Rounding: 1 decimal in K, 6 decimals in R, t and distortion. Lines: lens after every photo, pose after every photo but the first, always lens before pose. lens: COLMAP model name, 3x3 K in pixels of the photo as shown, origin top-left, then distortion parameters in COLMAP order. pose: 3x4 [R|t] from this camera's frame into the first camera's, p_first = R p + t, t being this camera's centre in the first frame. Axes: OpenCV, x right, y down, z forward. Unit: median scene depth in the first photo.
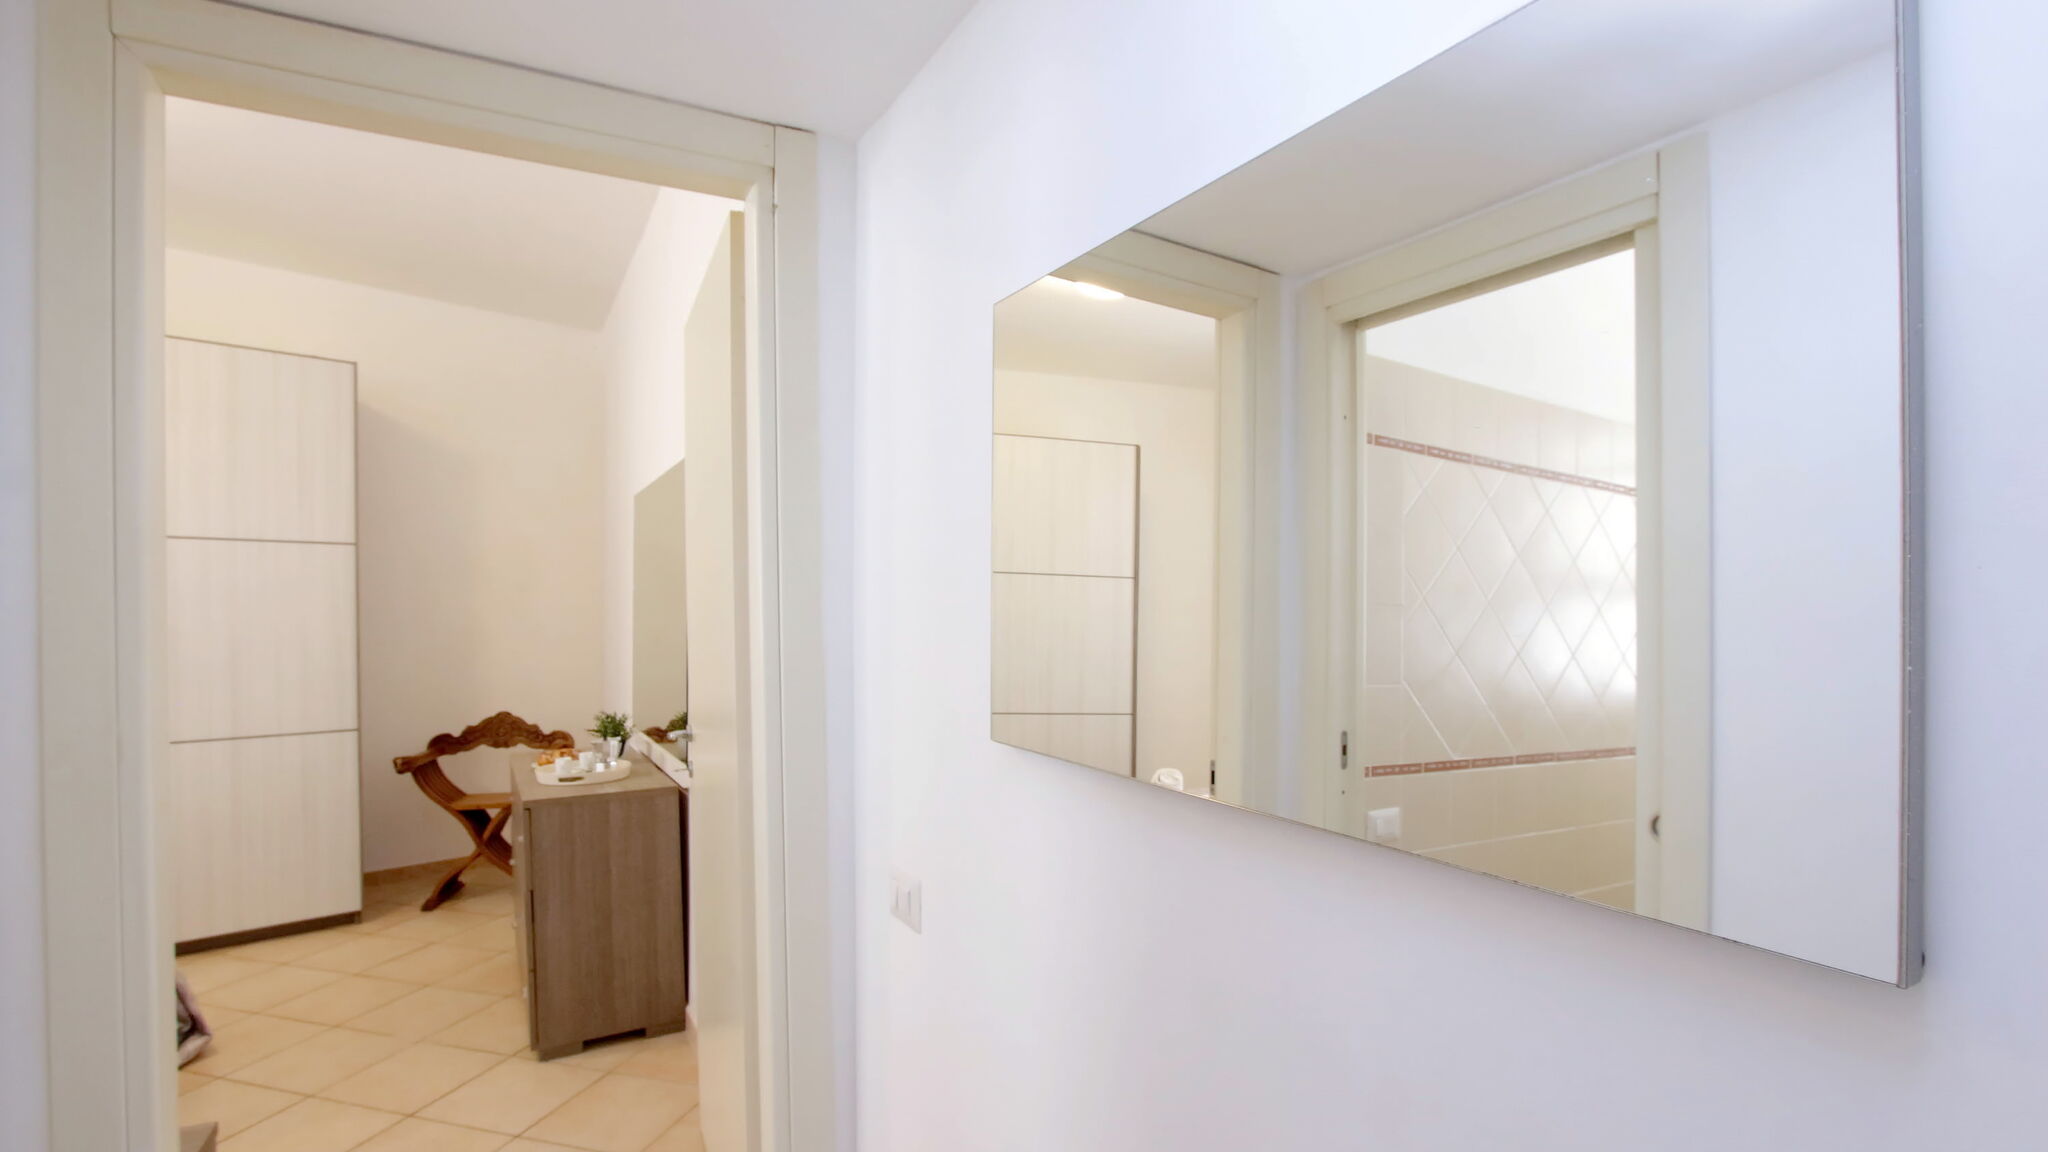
lens RADIAL K [[973.2, 0, 1023.0], [0, 973.2, 586.9], [0, 0, 1]] dist [-0.016431, 0.000875]
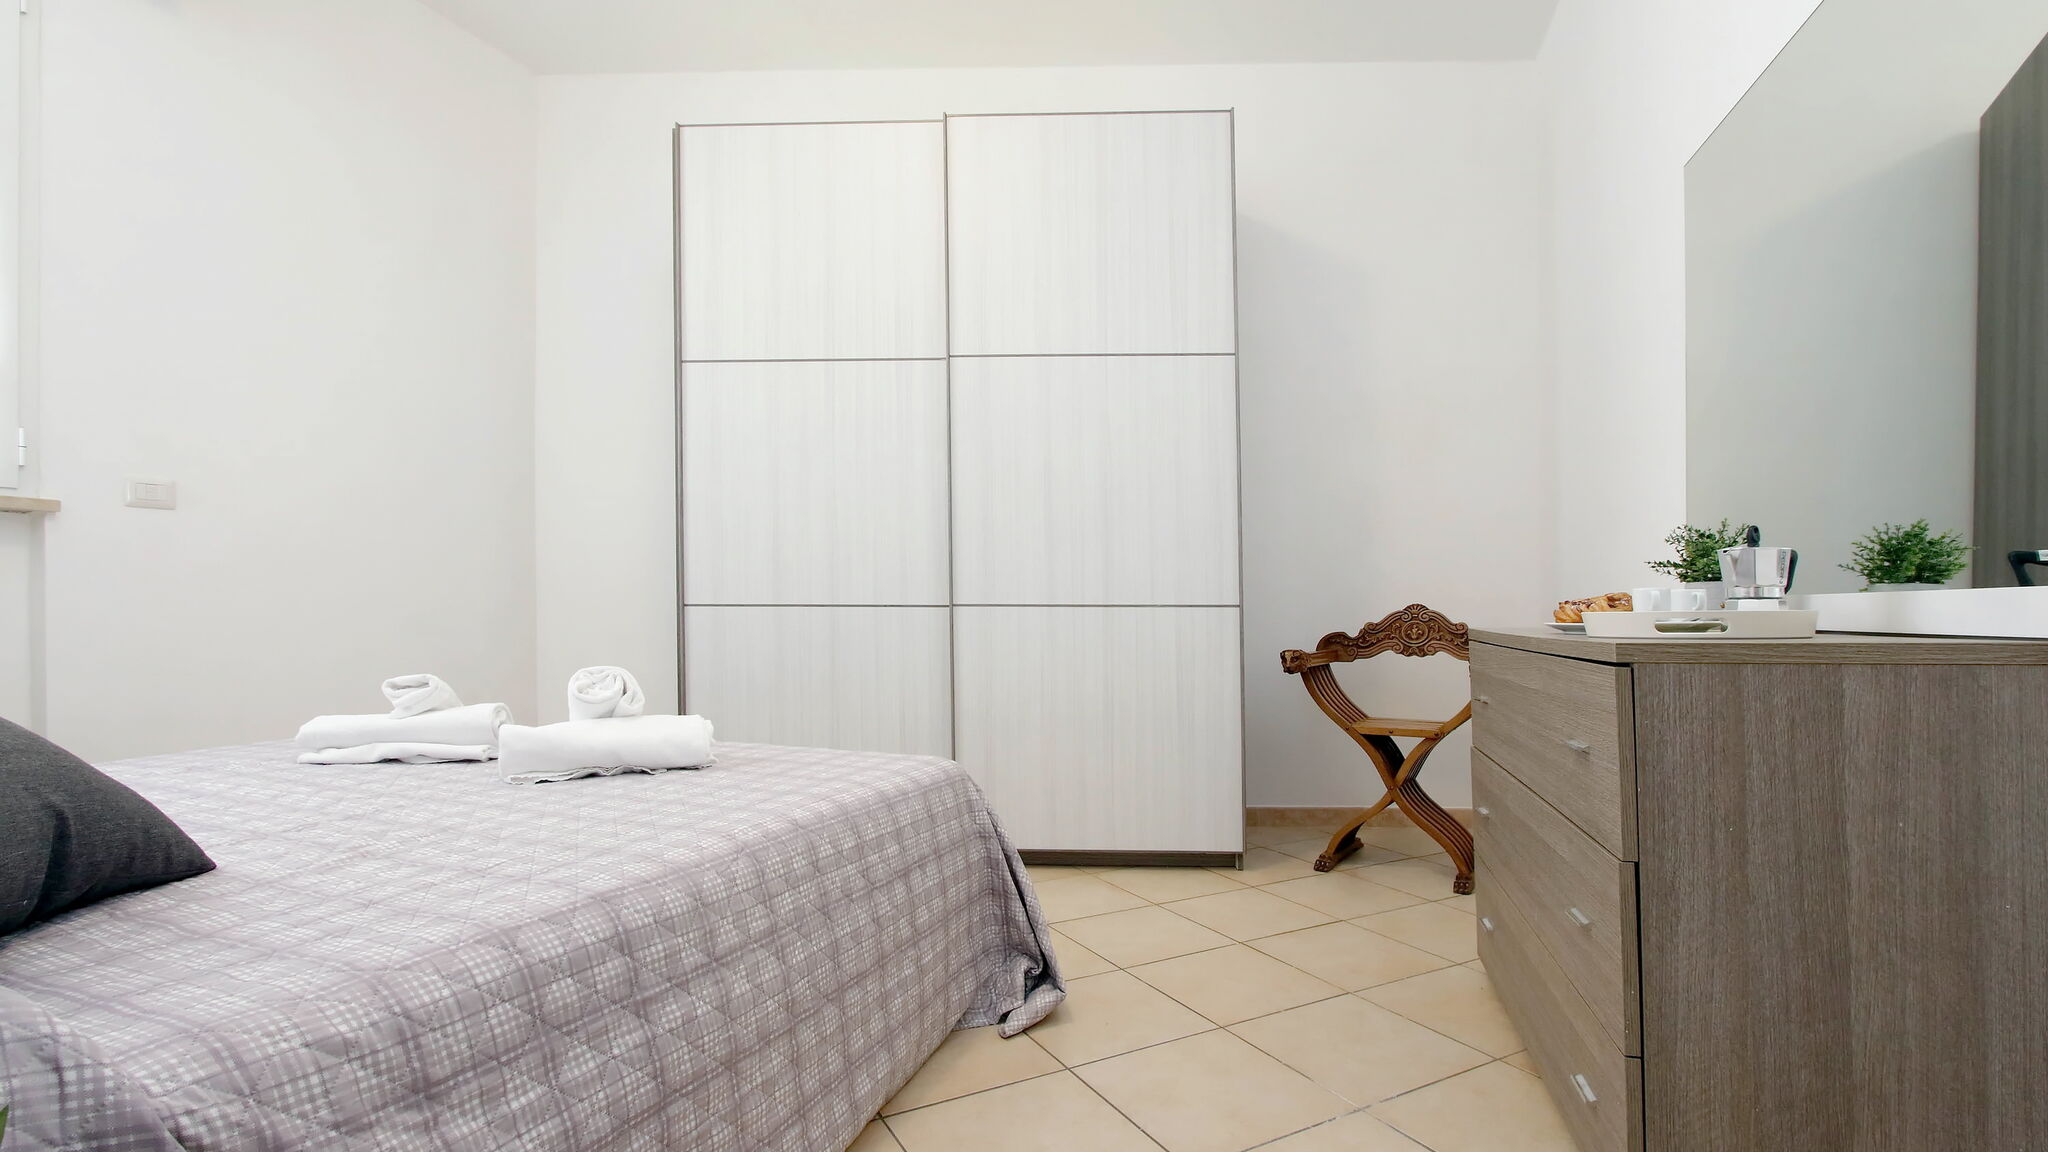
lens RADIAL K [[973.2, 0, 1023.0], [0, 973.2, 586.9], [0, 0, 1]] dist [-0.016431, 0.000875]
pose [[0.700720, -0.007246, -0.713400, -0.353225], [0.004942, 0.999974, -0.005303, 0.175330], [0.713419, 0.000190, 0.700737, 0.465393]]
